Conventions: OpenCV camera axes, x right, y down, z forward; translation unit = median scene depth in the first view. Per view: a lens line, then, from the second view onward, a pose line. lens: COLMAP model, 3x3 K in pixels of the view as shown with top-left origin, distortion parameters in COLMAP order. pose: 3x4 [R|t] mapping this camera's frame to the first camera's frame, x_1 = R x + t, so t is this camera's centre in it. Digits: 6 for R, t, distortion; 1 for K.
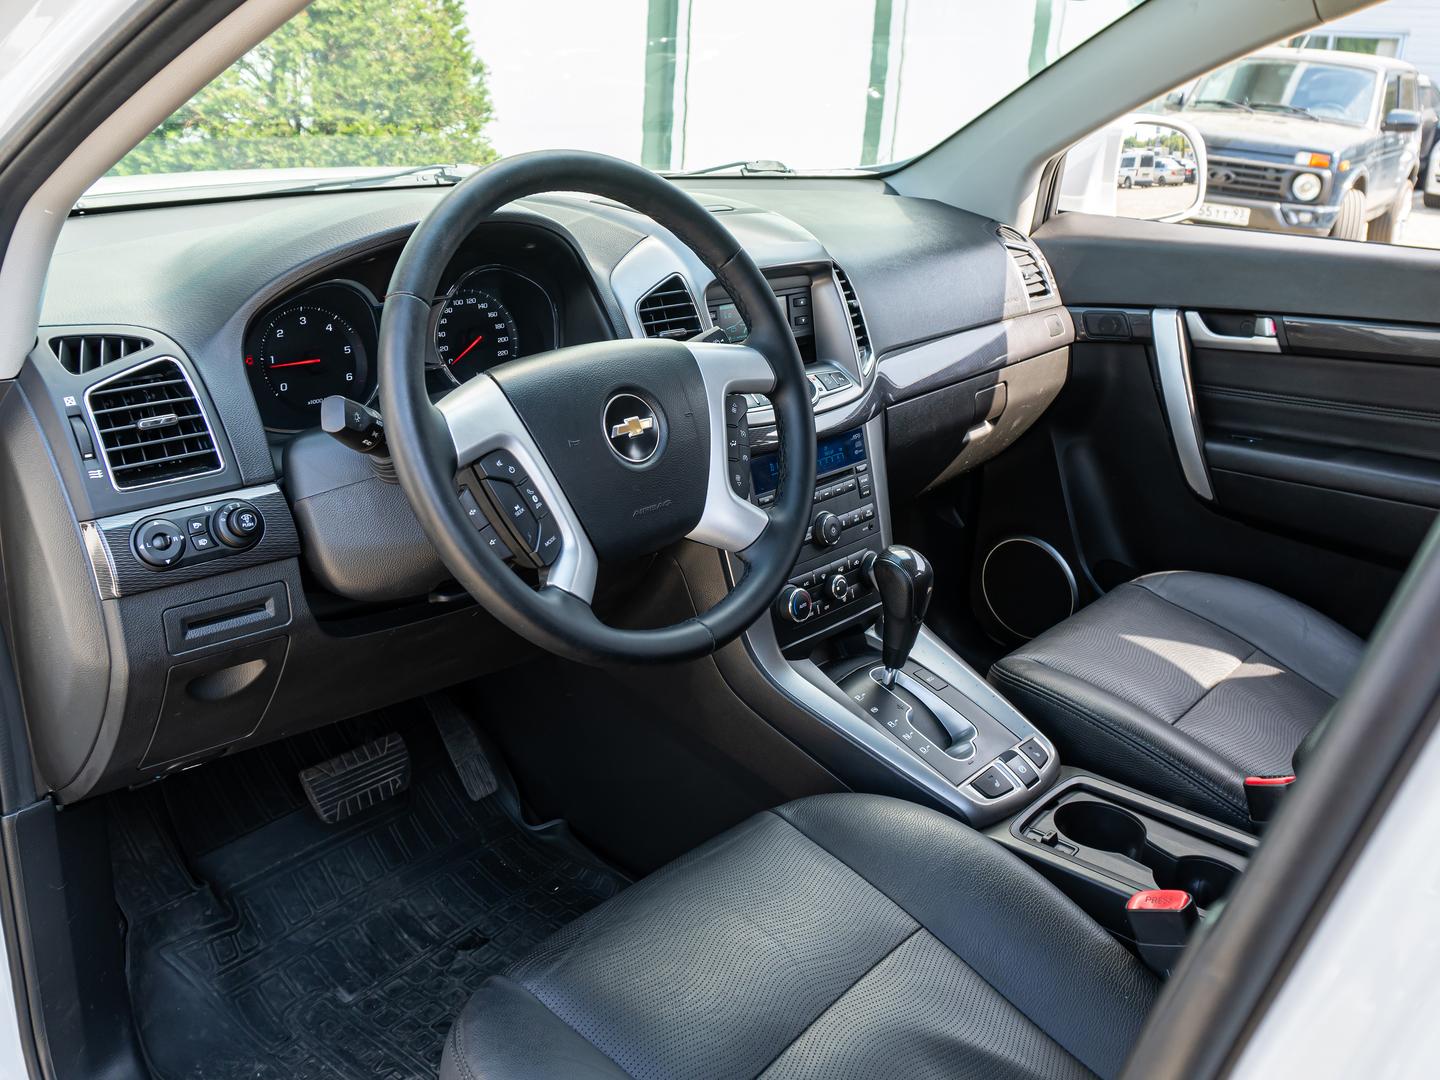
lens RADIAL K [[993.0, 0, 720.0], [0, 993.0, 540.0], [0, 0, 1]] dist [0.000071, -0.000377]
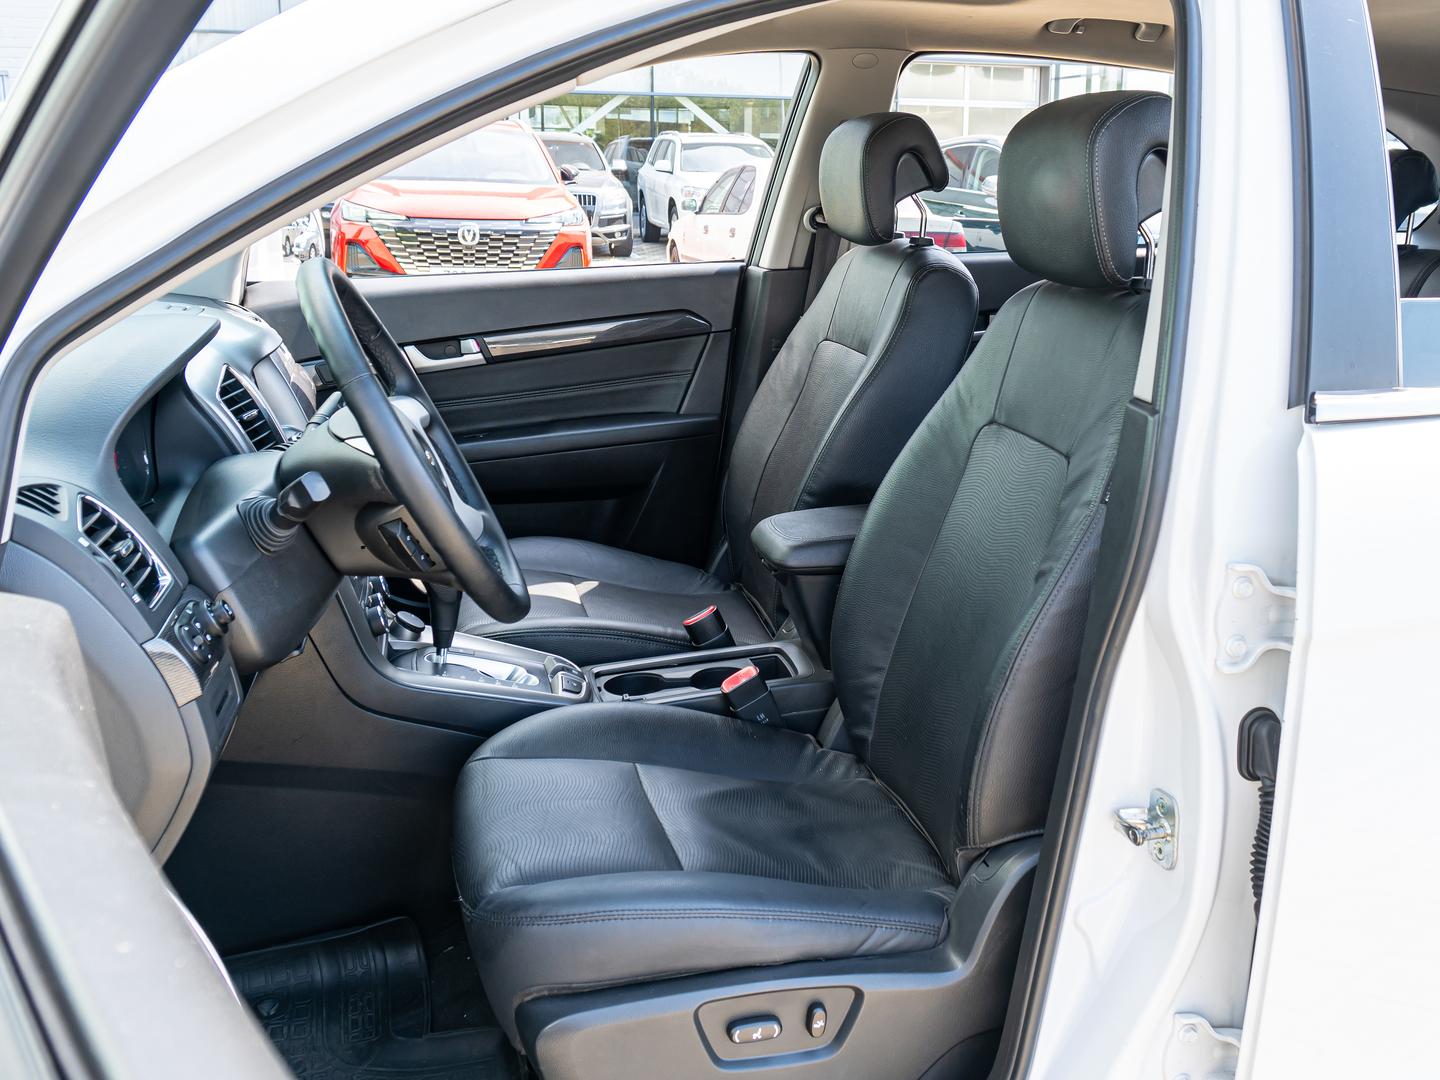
lens RADIAL K [[993.0, 0, 720.0], [0, 993.0, 540.0], [0, 0, 1]] dist [0.000071, -0.000377]
pose [[0.616525, -0.317493, 0.720482, -0.386038], [0.357404, 0.928230, 0.103206, -0.002928], [-0.701541, 0.193874, 0.685751, -0.073766]]
